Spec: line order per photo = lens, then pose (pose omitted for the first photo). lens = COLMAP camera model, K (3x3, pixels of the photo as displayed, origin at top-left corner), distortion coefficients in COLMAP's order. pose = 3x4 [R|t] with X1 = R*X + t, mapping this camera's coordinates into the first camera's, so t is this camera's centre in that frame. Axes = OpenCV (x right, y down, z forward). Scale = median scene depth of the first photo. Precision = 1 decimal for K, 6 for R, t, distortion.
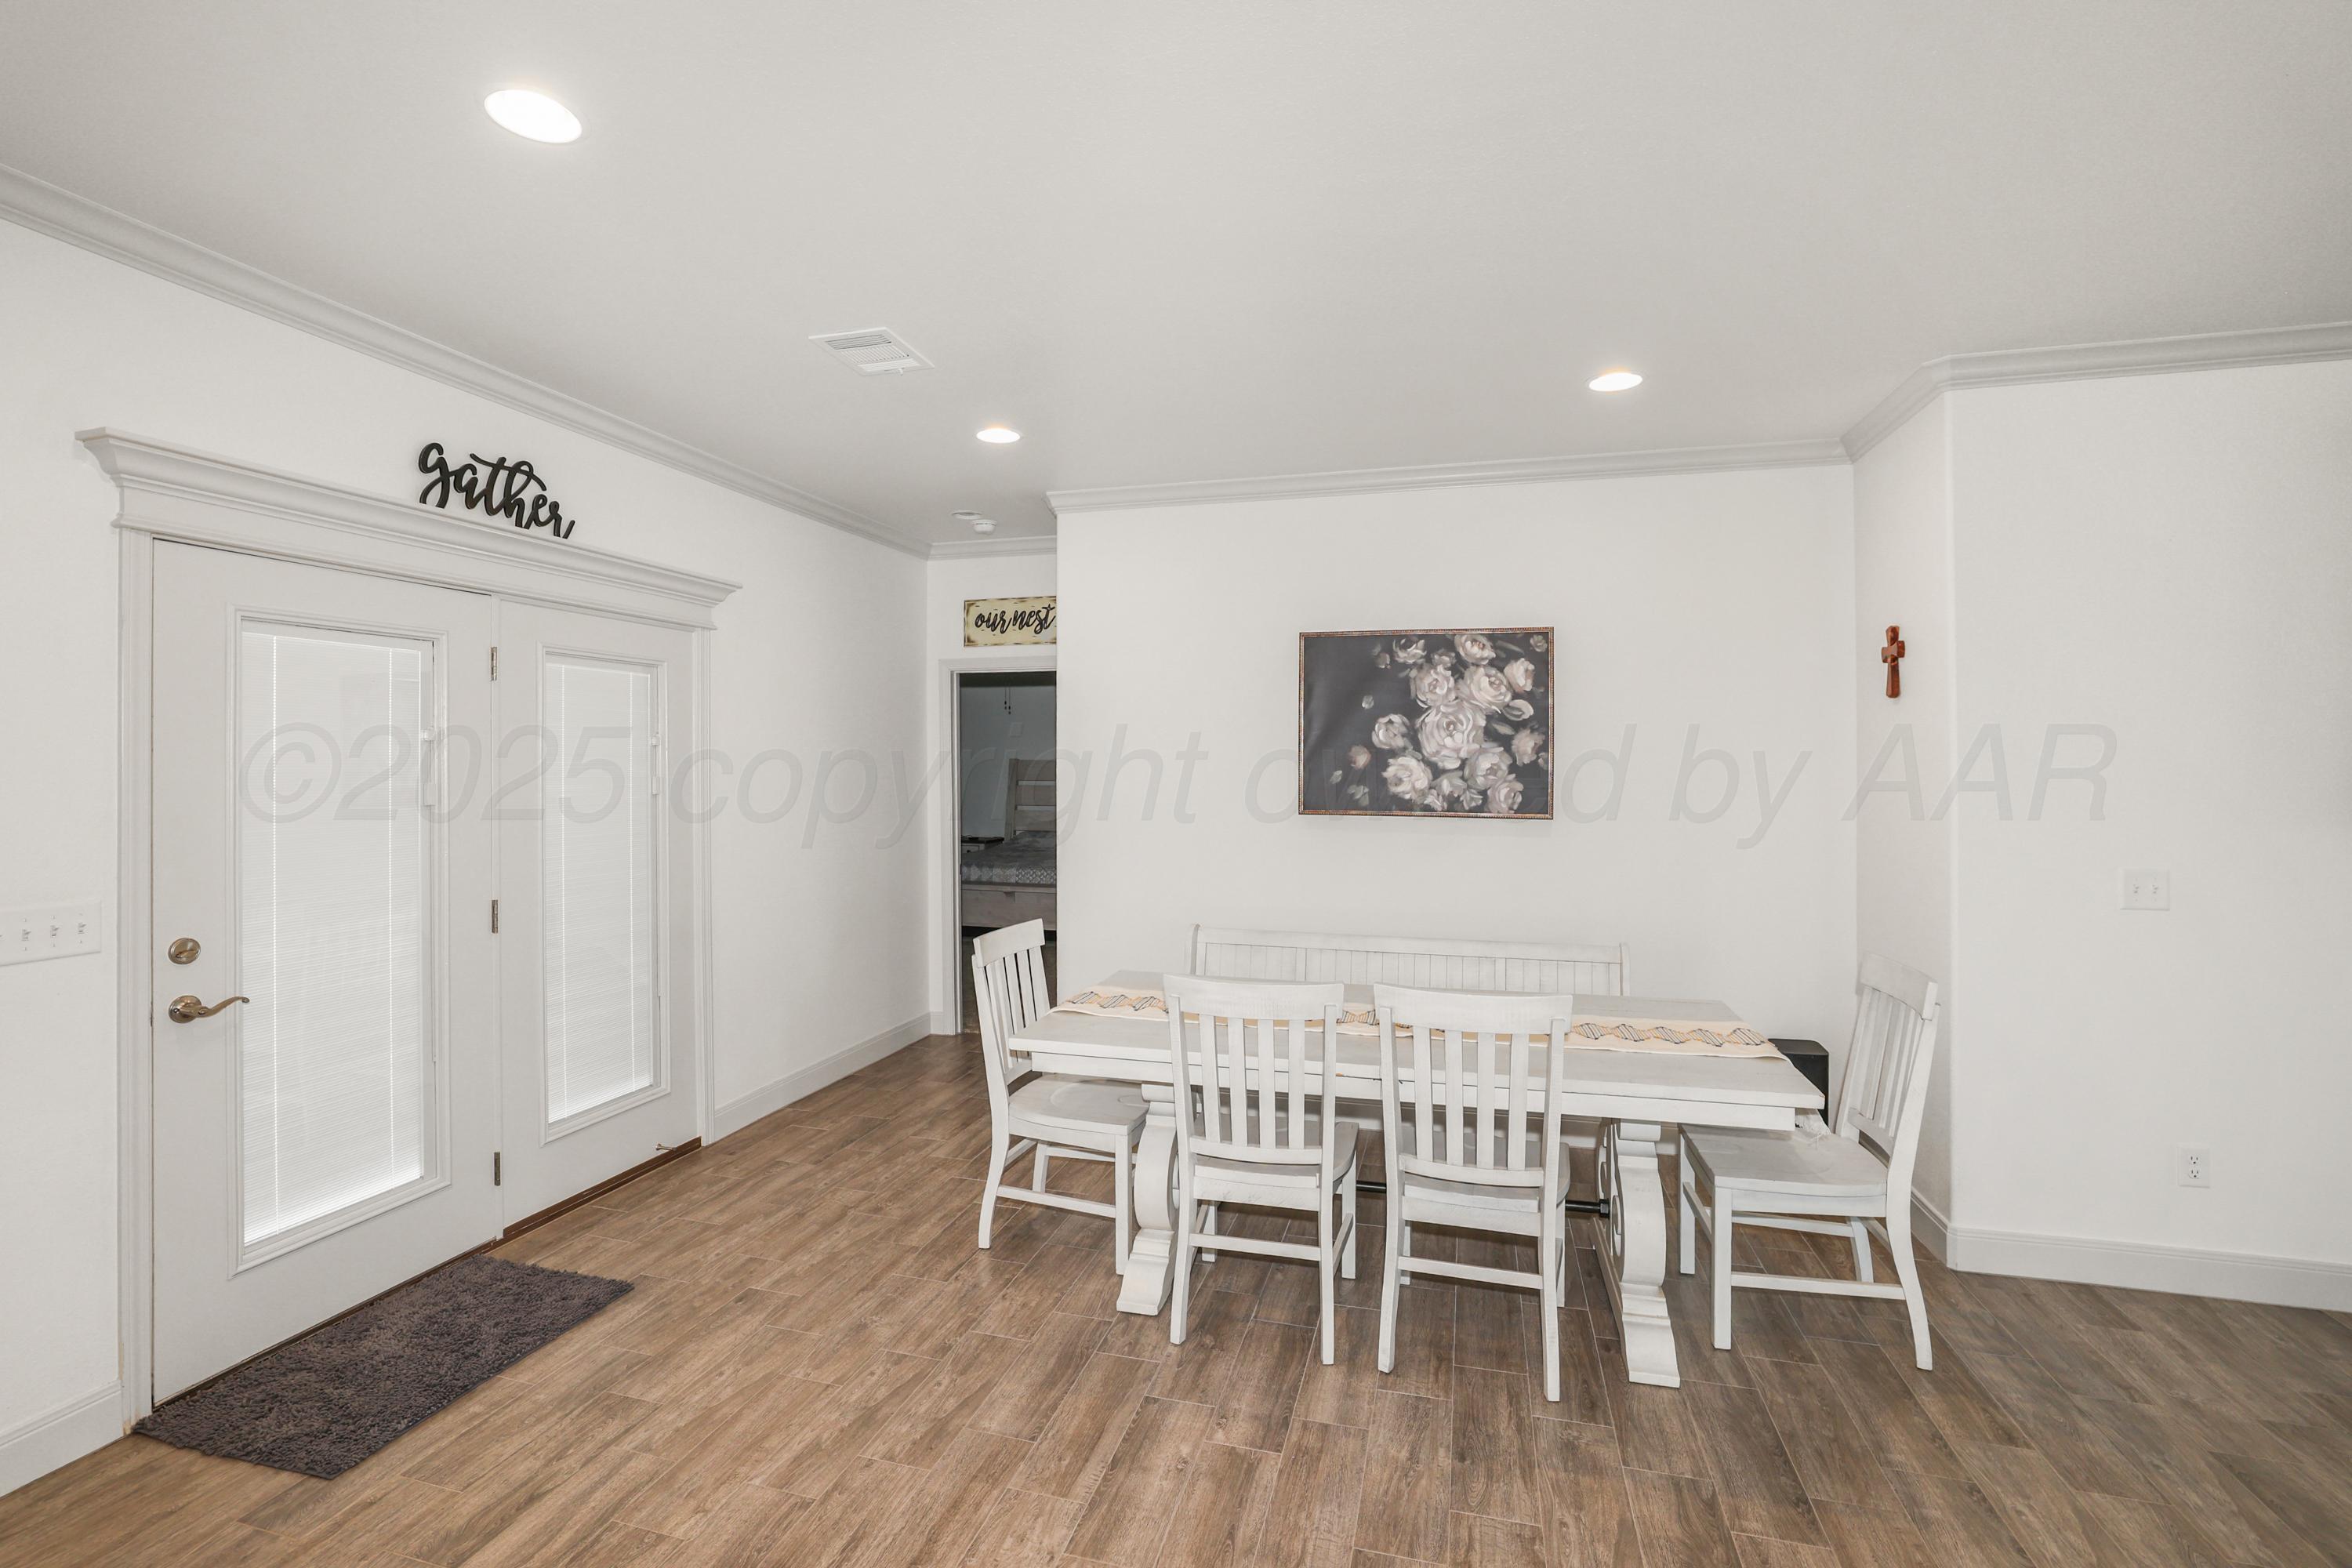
lens RADIAL K [[1057.0, 0, 1229.5], [0, 1057.0, 740.6], [0, 0, 1]] dist [-0.021181, 0.001461]
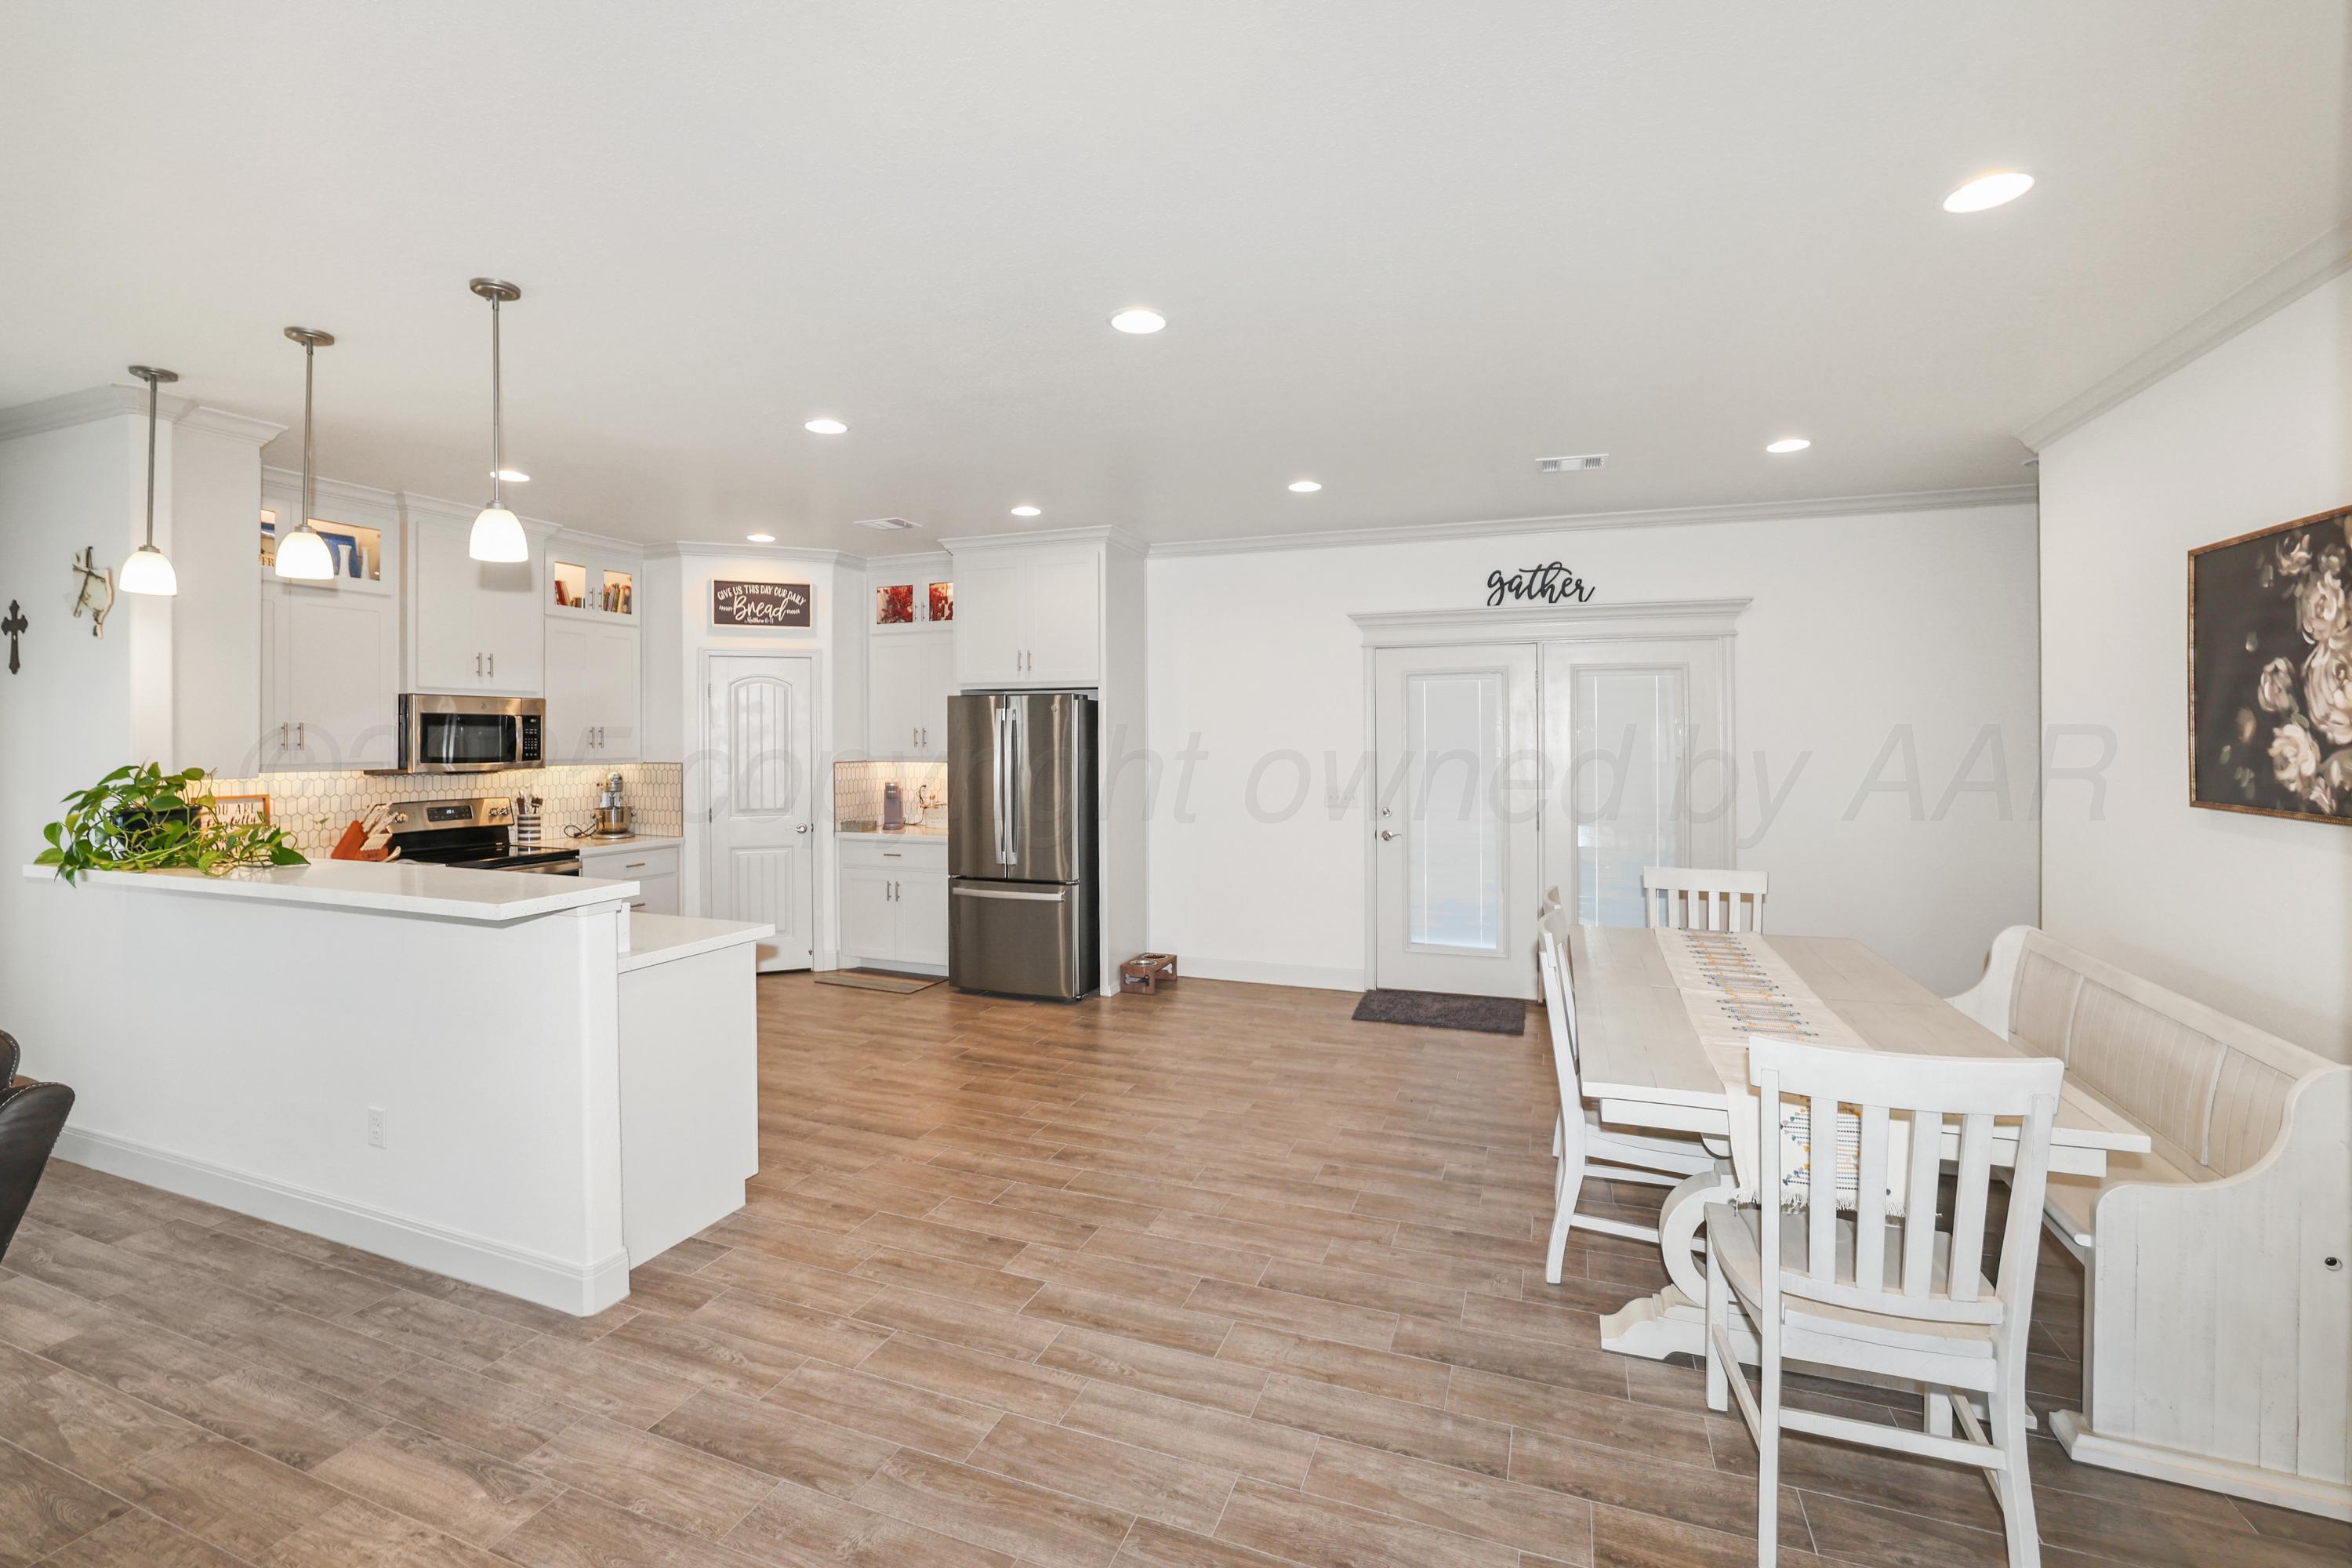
lens RADIAL K [[1057.0, 0, 1145.5], [0, 1057.0, 735.3], [0, 0, 1]] dist [-0.021181, 0.001461]
pose [[-0.112861, -0.003928, -0.993603, 1.092959], [0.018083, 0.999818, -0.006007, 0.017074], [0.993446, -0.018645, -0.112769, 0.500262]]
